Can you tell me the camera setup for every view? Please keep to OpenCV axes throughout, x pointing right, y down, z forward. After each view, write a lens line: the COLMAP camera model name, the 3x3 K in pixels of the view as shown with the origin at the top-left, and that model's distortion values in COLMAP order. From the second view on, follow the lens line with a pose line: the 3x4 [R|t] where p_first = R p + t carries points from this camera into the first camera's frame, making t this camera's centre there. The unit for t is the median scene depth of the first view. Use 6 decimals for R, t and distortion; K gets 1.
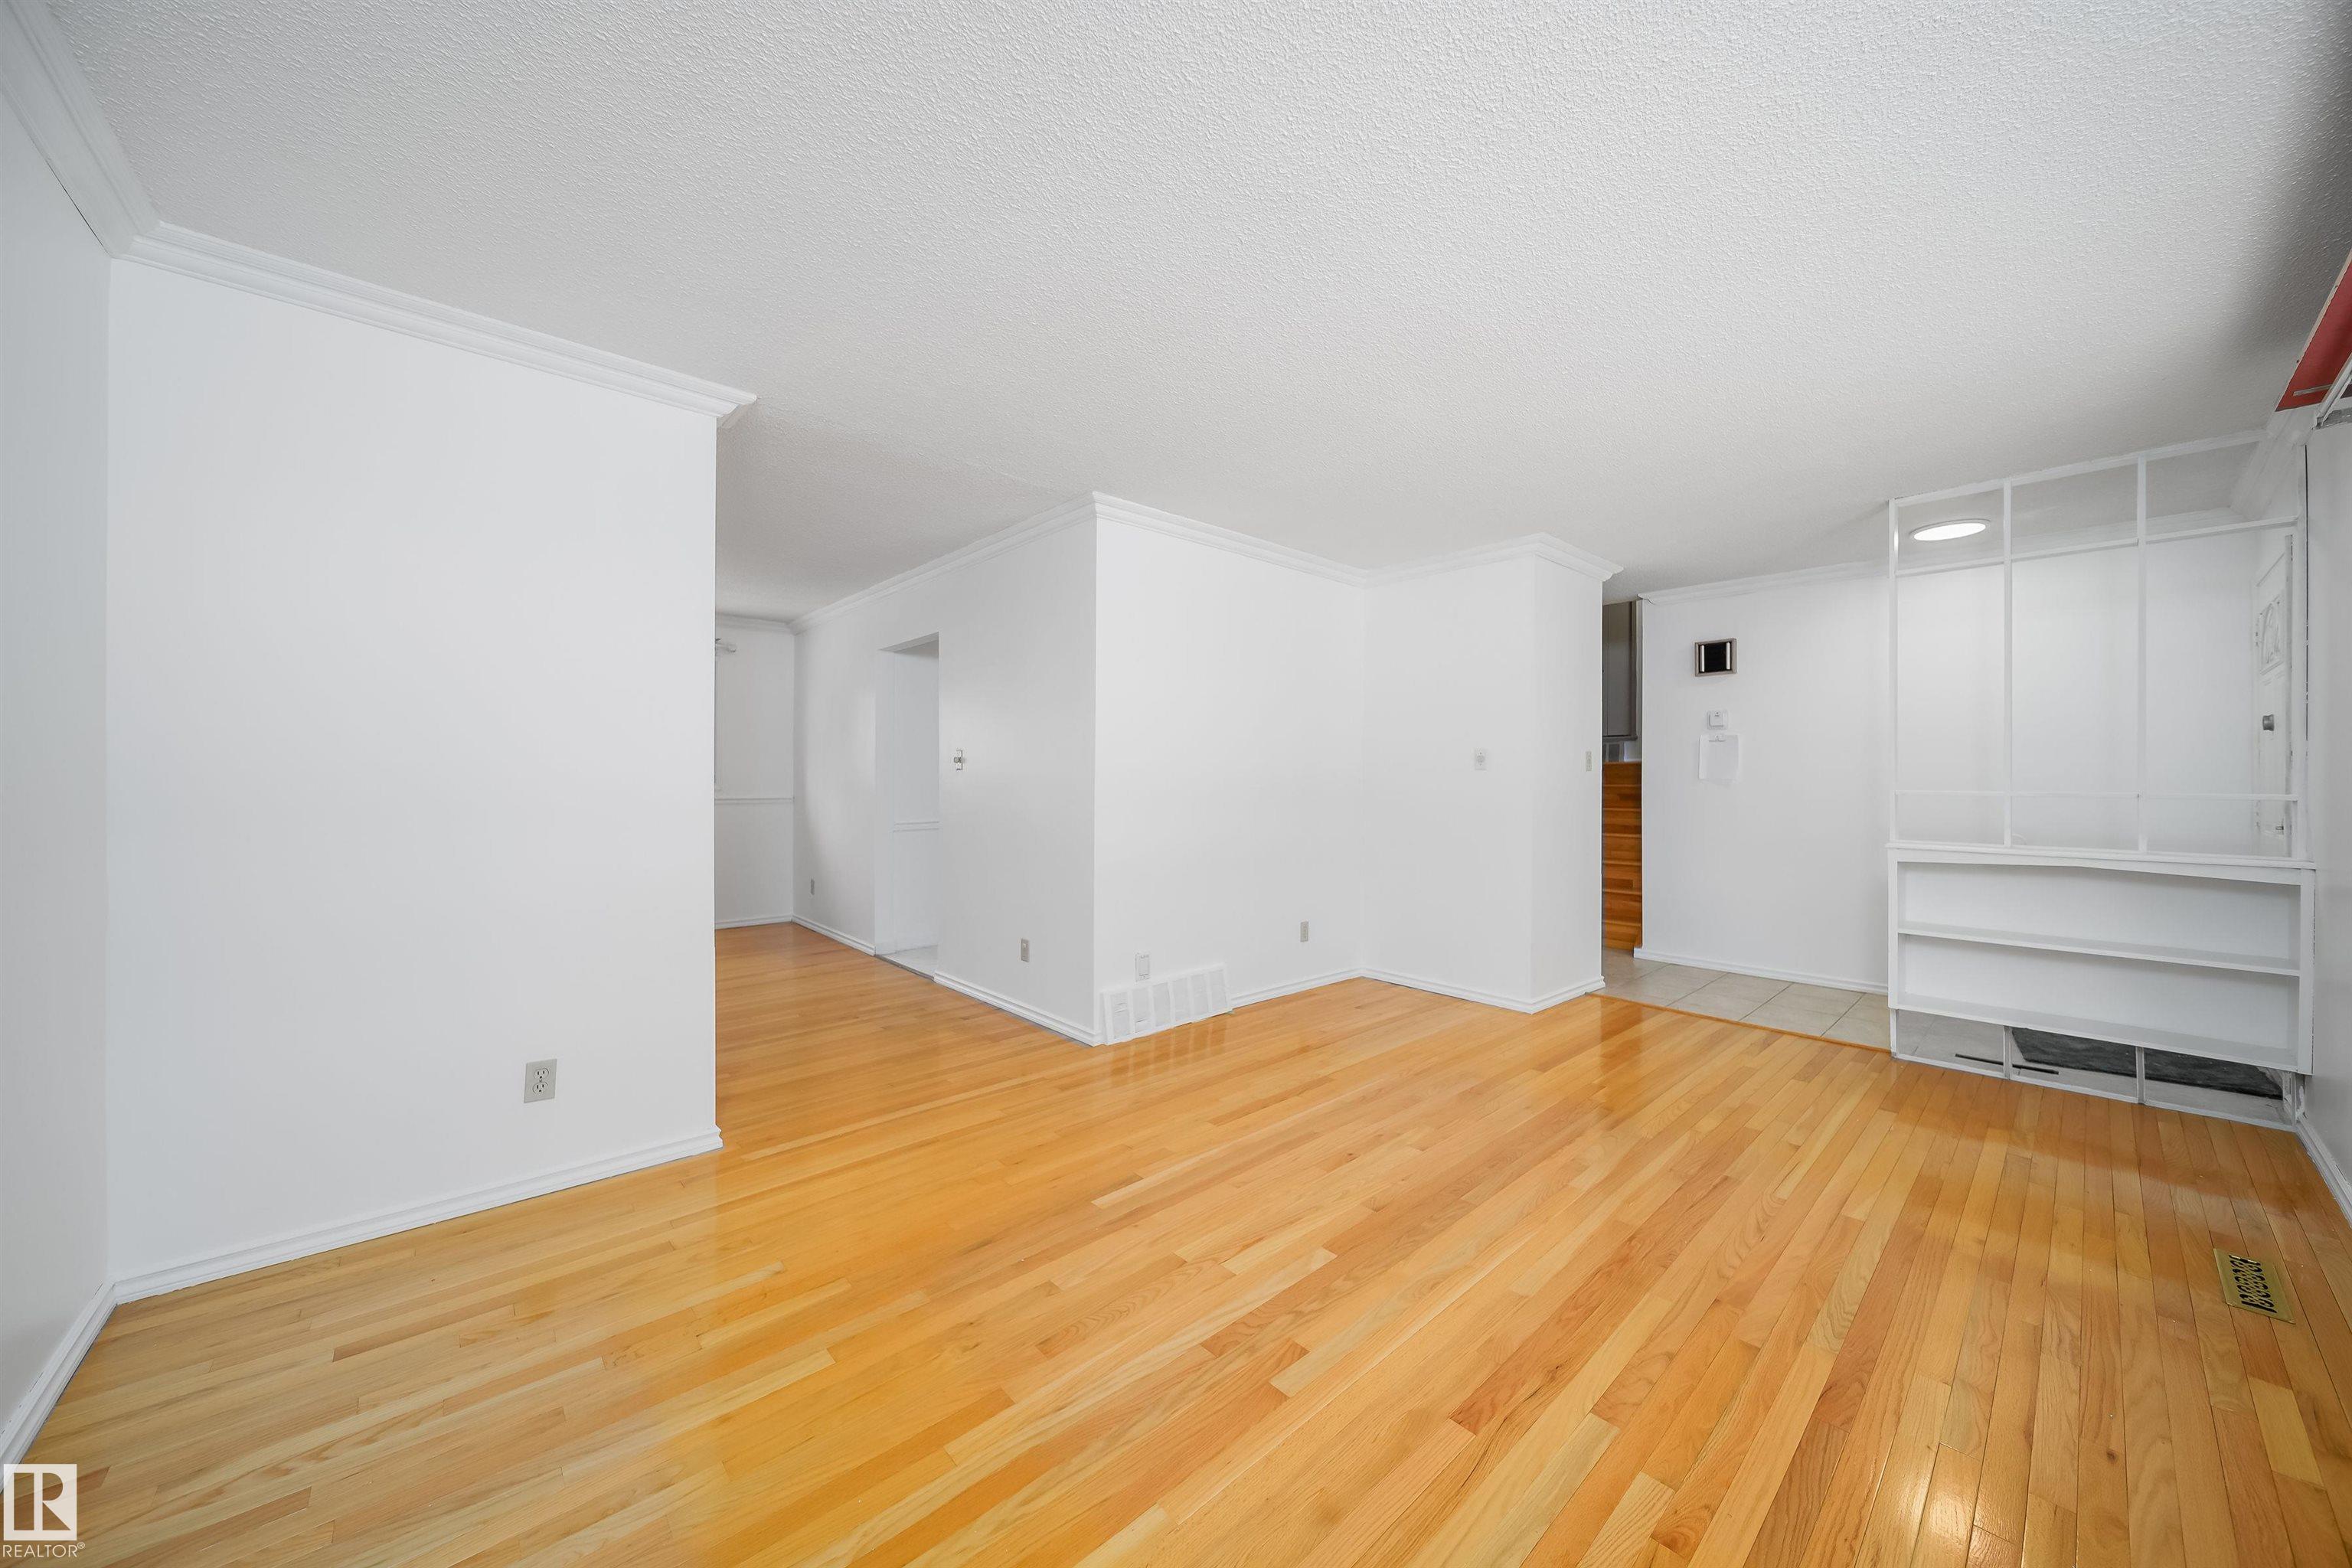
lens RADIAL K [[836.5, 0, 1178.9], [0, 836.5, 776.3], [0, 0, 1]] dist [-0.001396, -0.000609]
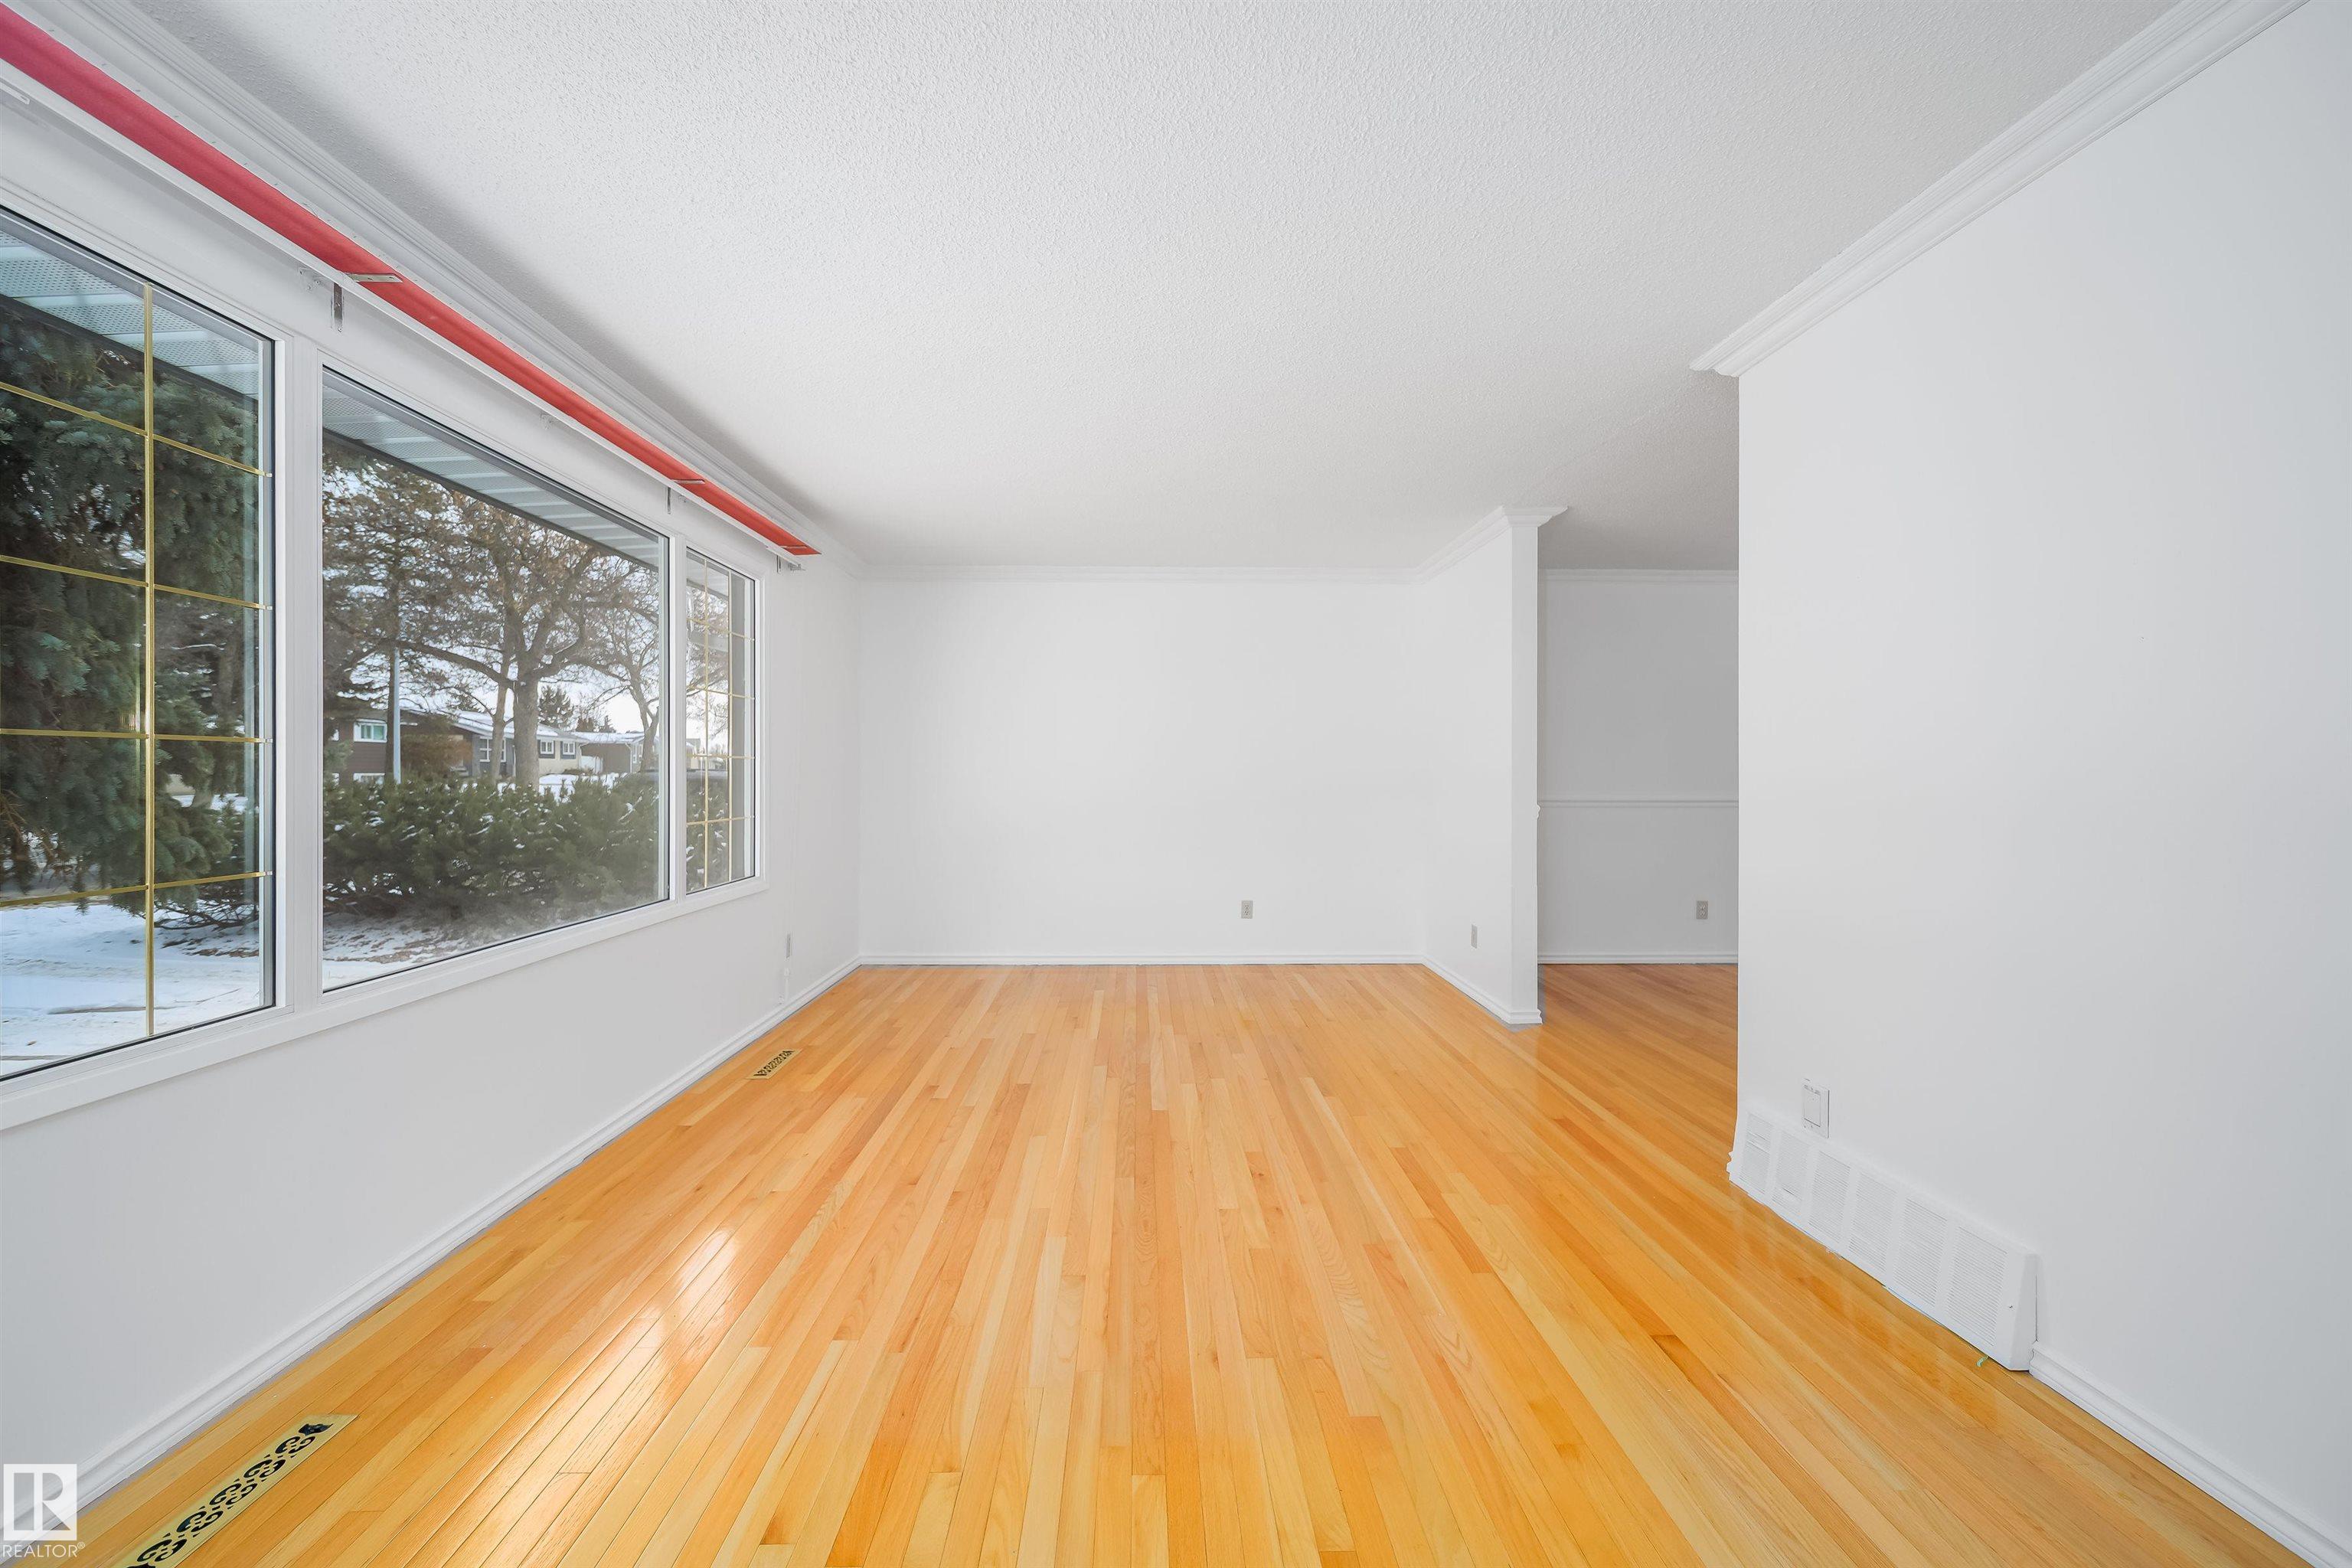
lens RADIAL K [[836.5, 0, 1162.7], [0, 836.5, 771.1], [0, 0, 1]] dist [-0.001396, -0.000609]
pose [[-0.651476, -0.005153, -0.758651, 0.901920], [-0.002607, 0.999986, -0.004554, 0.007474], [0.758664, -0.000989, -0.651481, 1.396152]]
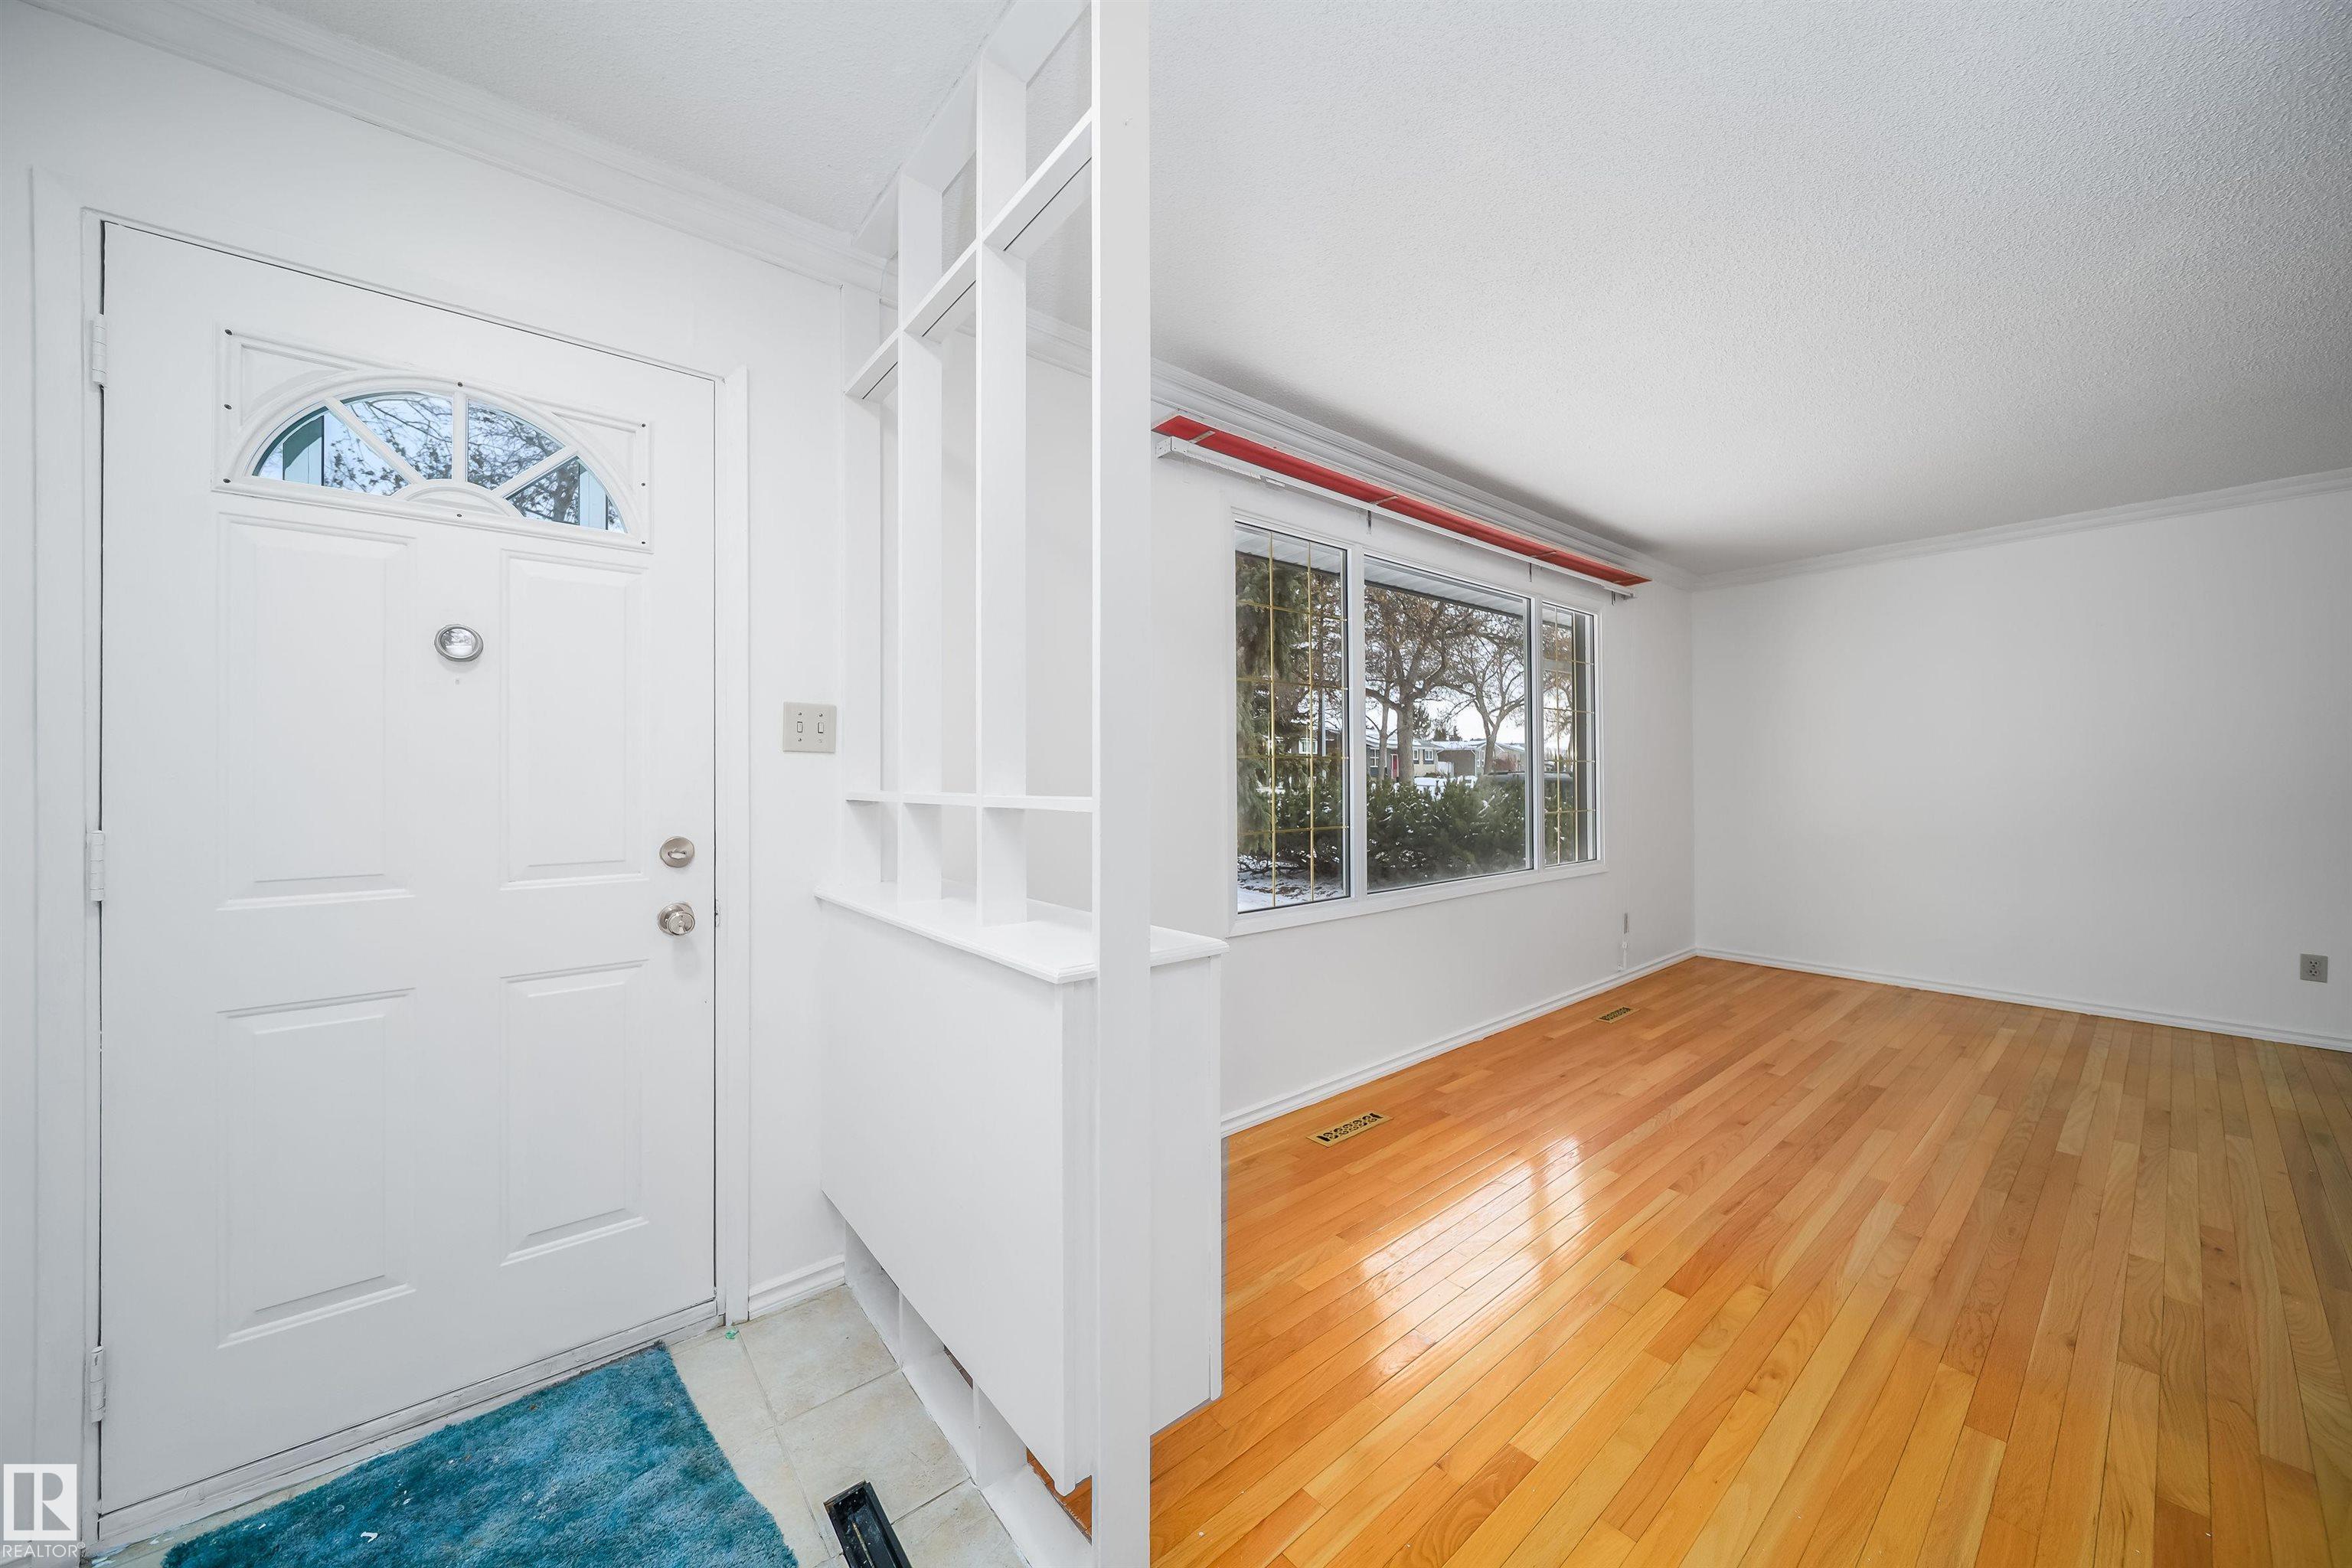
lens RADIAL K [[836.5, 0, 1175.3], [0, 836.5, 764.5], [0, 0, 1]] dist [-0.001396, -0.000609]
pose [[-0.998881, 0.002174, 0.047245, 1.042309], [0.001492, 0.999894, -0.014475, 0.010177], [-0.047272, -0.014388, -0.998778, 1.673115]]
